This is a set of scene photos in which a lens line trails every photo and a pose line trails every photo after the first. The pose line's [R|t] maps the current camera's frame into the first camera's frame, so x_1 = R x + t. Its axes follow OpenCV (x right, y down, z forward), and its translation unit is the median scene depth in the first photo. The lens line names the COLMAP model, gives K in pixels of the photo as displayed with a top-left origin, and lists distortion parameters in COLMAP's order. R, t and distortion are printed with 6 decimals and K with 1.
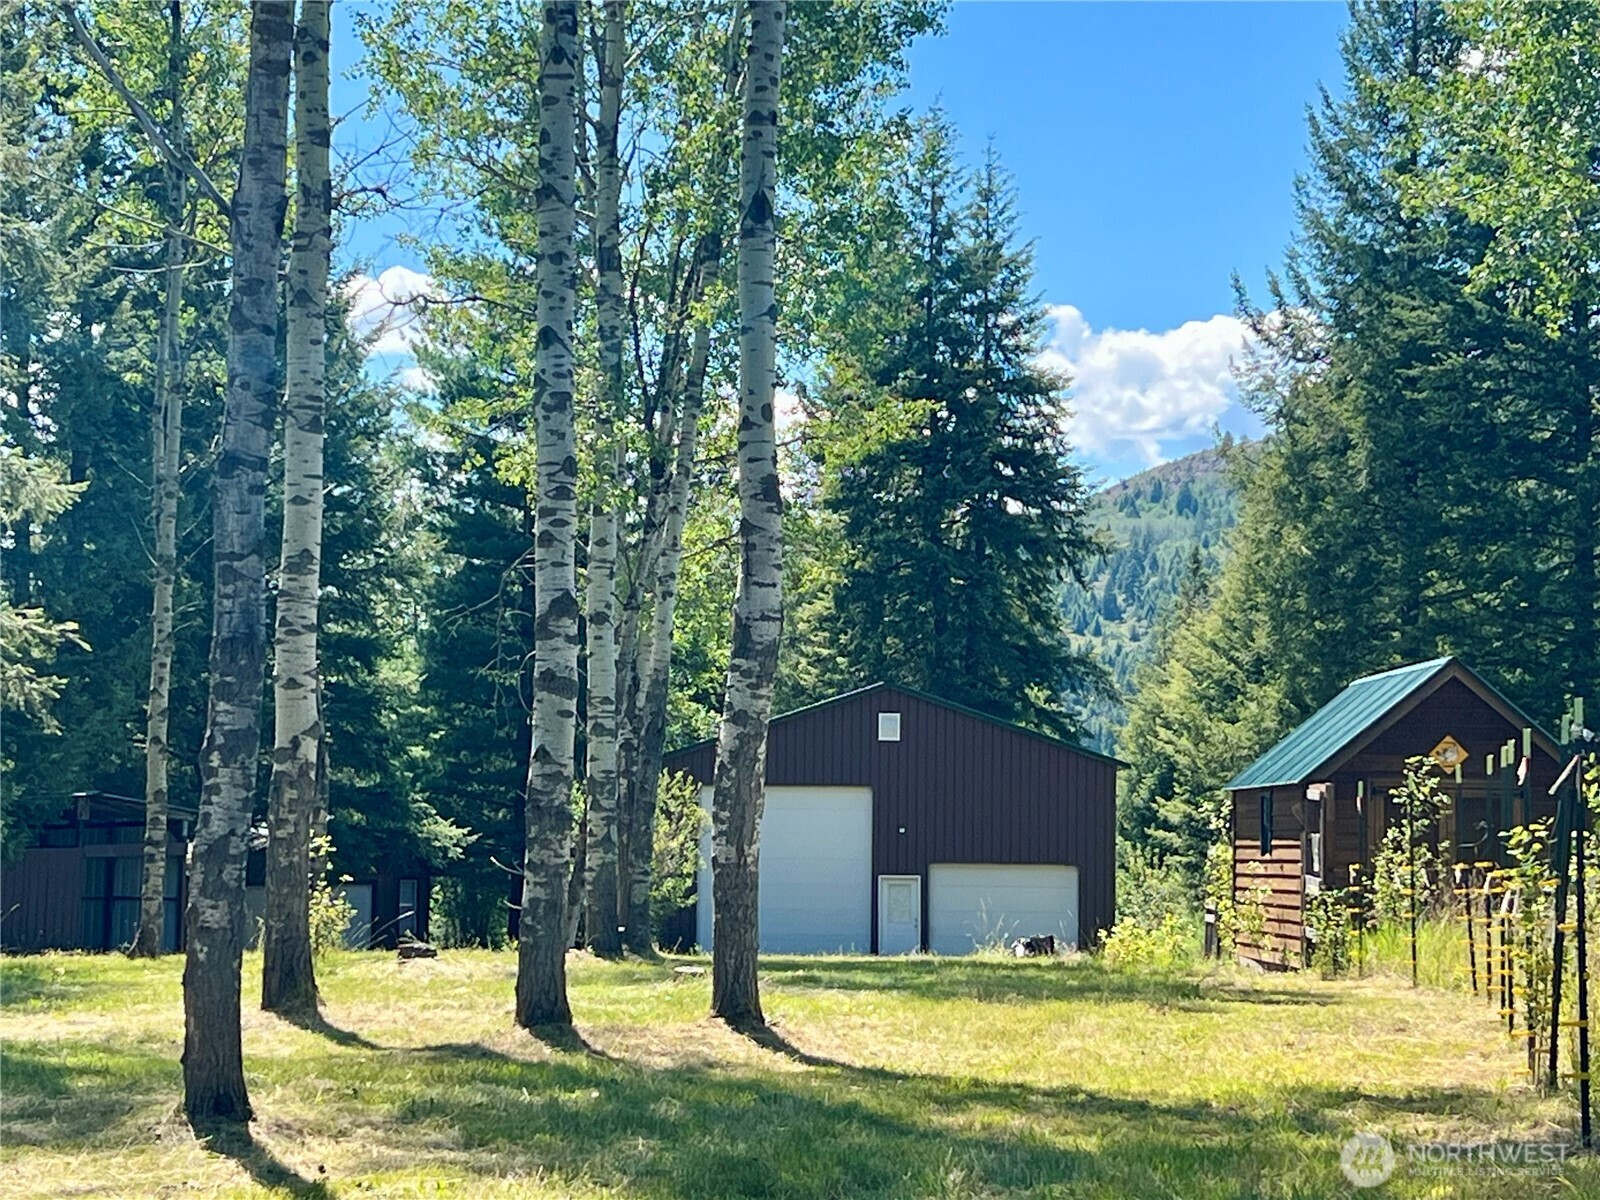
lens RADIAL K [[3424.1, 0, 827.8], [0, 3424.1, 603.4], [0, 0, 1]] dist [0.158340, -0.112854]
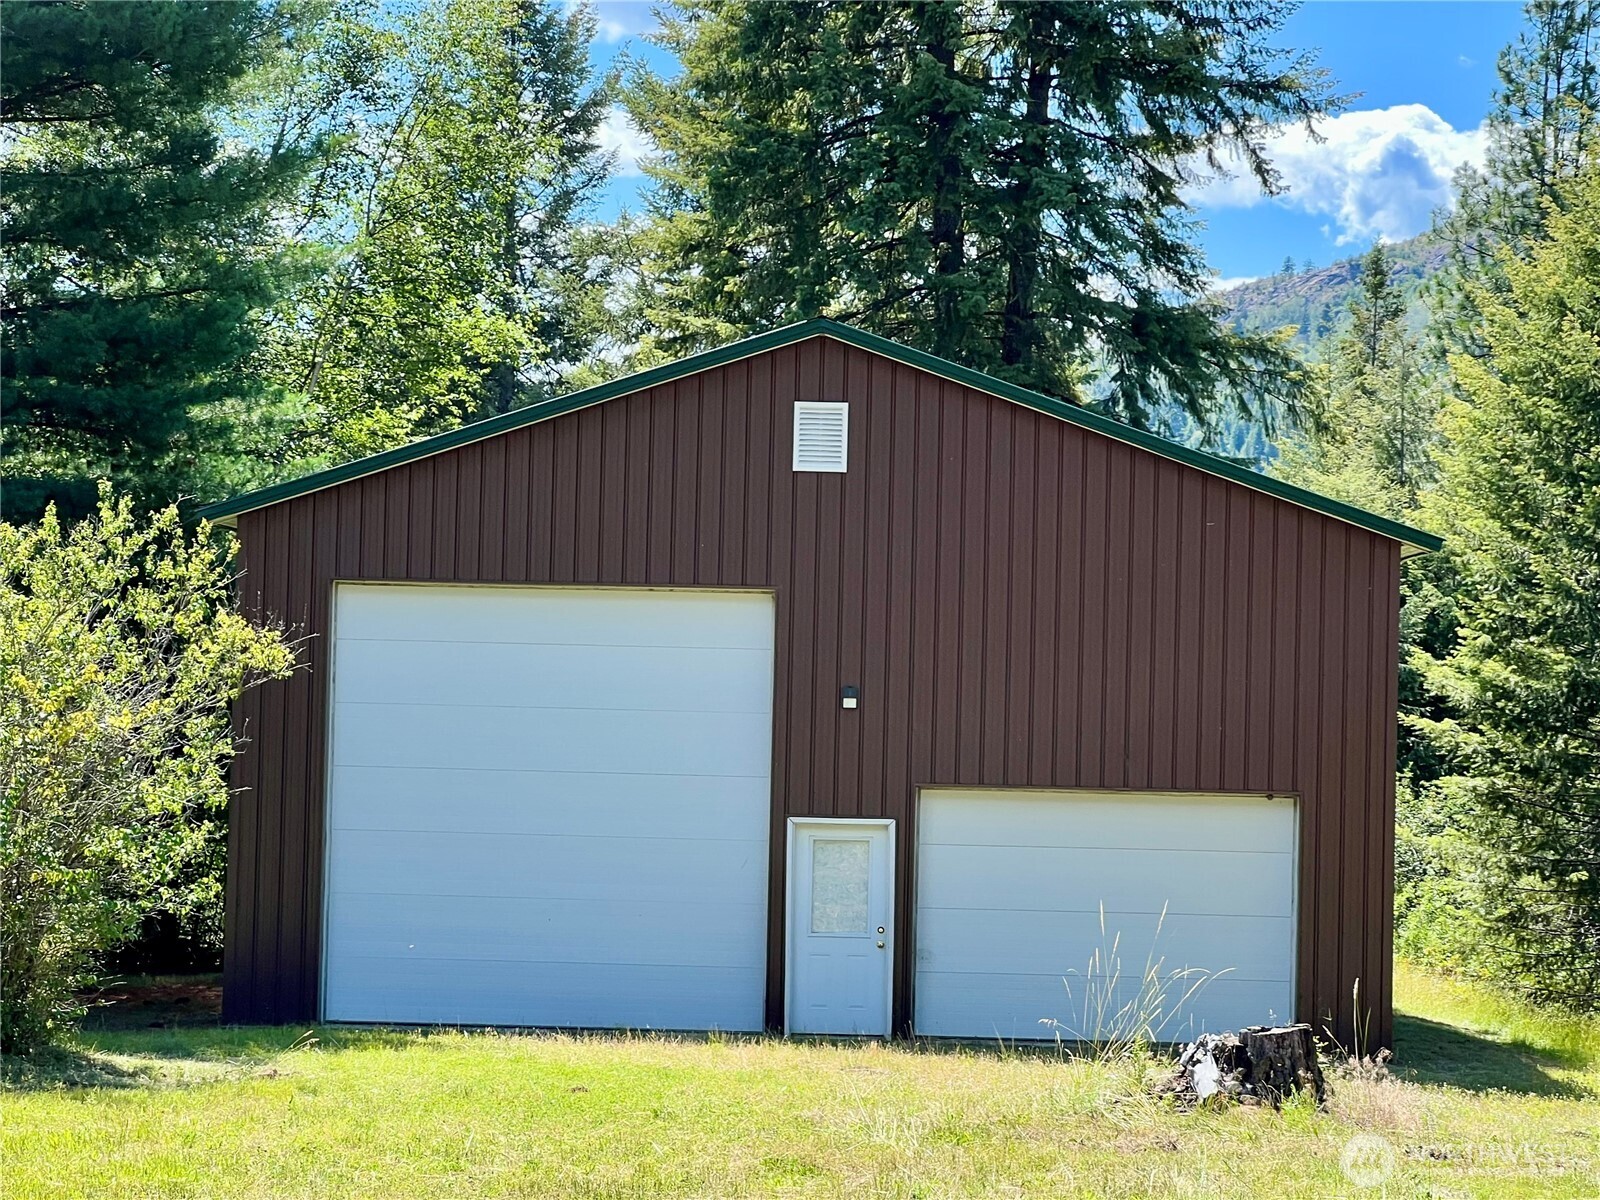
lens RADIAL K [[4199.5, 0, 800.0], [0, 4199.5, 600.0], [0, 0, 1]] dist [-0.319982, 8.000589]
pose [[0.999921, 0.012539, 0.000304, 0.015265], [-0.012542, 0.999381, 0.032869, 0.037694], [0.000108, -0.032870, 0.999460, 0.505660]]
